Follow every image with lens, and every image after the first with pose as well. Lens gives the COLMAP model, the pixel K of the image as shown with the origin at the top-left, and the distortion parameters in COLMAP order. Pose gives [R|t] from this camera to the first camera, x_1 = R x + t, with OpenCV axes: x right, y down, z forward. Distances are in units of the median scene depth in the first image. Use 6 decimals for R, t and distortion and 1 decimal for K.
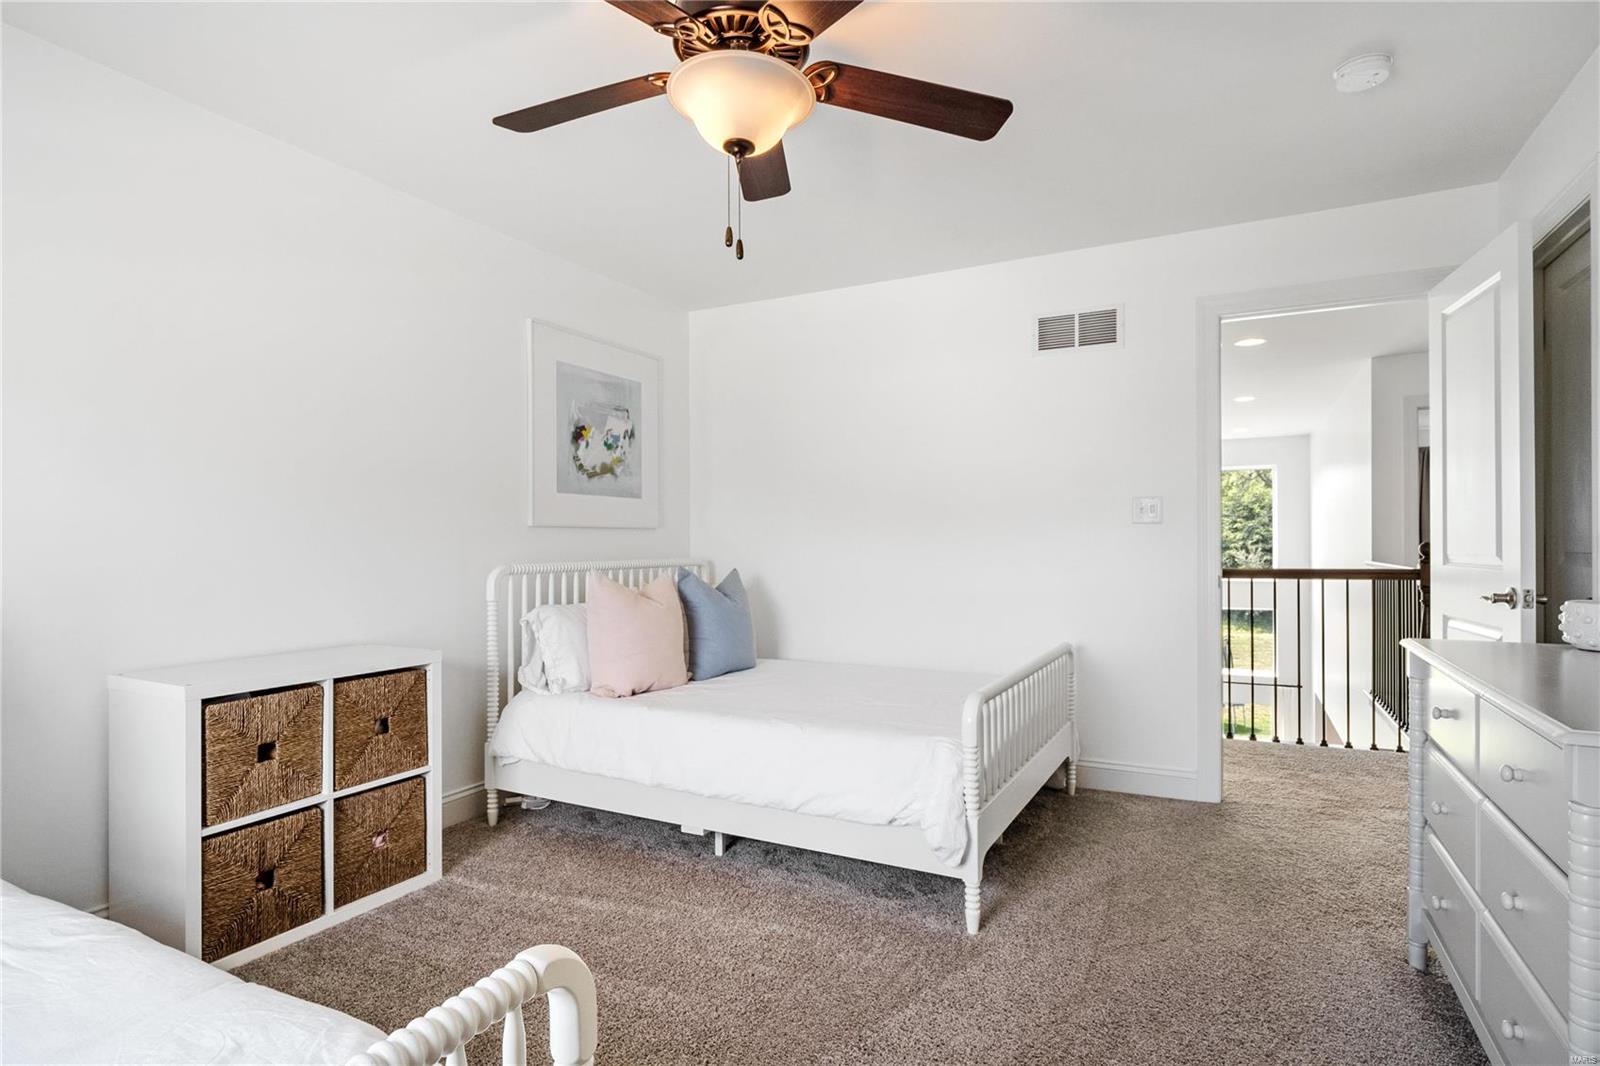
lens RADIAL K [[802.4, 0, 795.0], [0, 802.4, 531.6], [0, 0, 1]] dist [0.002548, -0.007155]
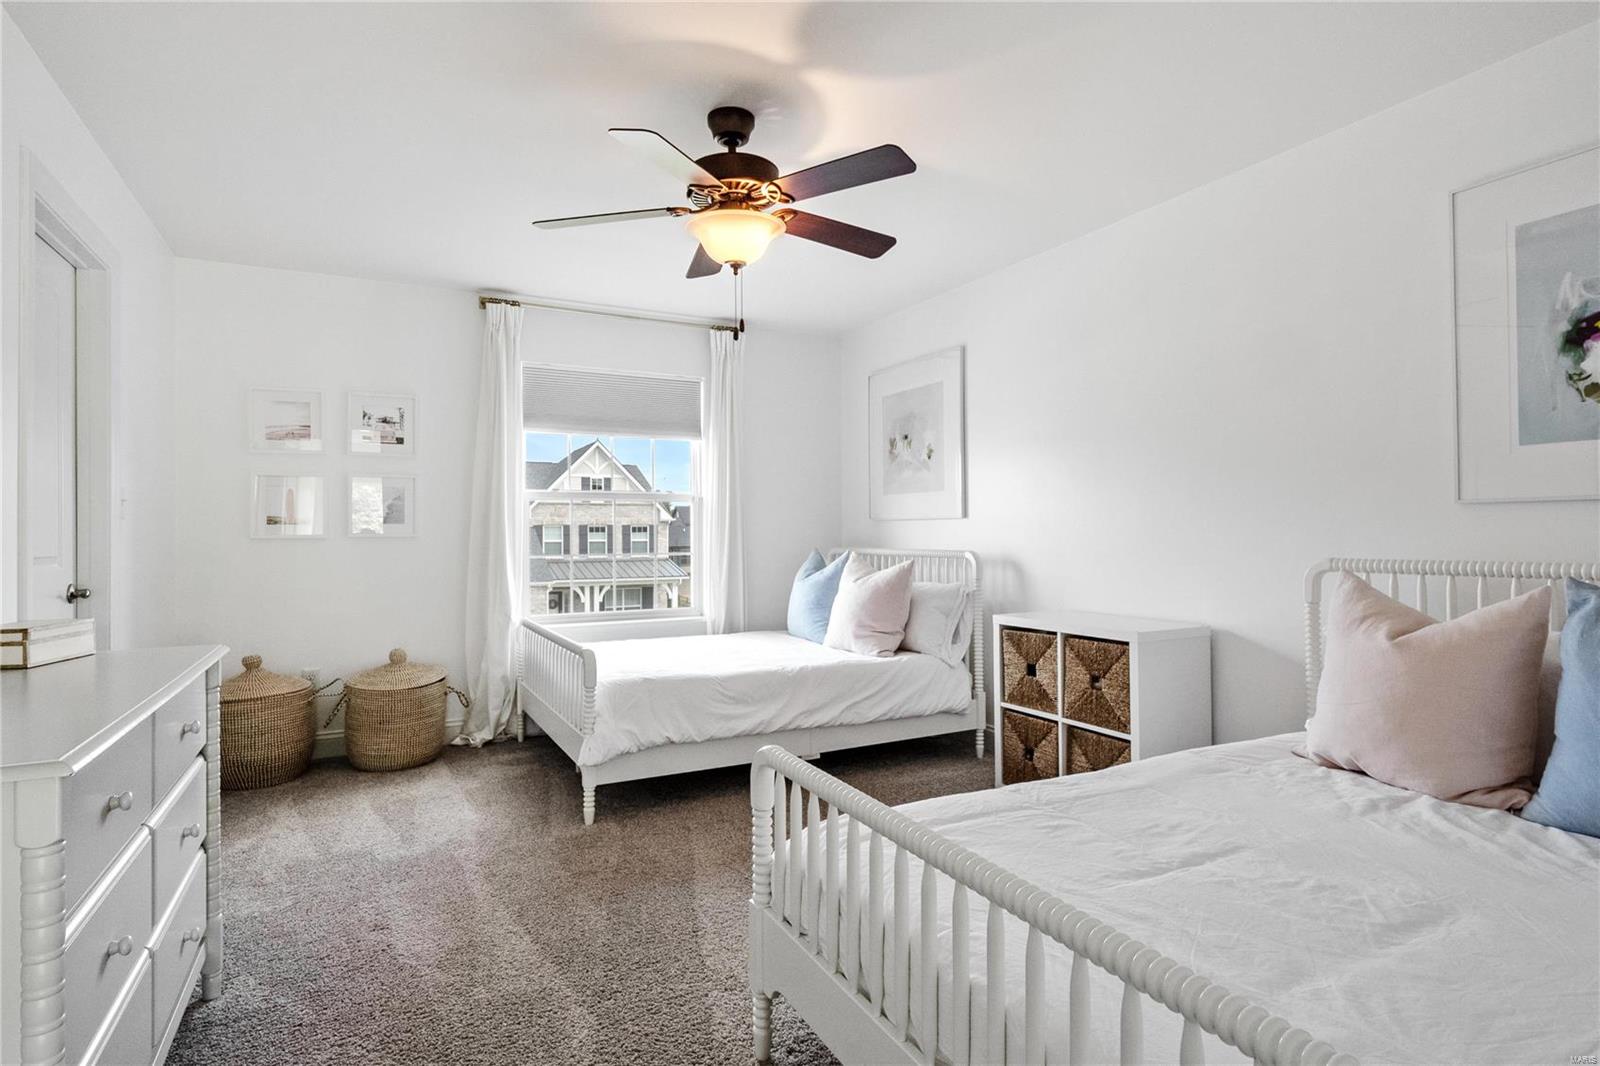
lens RADIAL K [[802.4, 0, 795.0], [0, 802.4, 531.6], [0, 0, 1]] dist [0.002548, -0.007155]
pose [[-0.562134, 0.003919, -0.827037, 0.517049], [0.023287, 0.999667, -0.011090, 0.010172], [0.826718, -0.025493, -0.562039, 0.904950]]
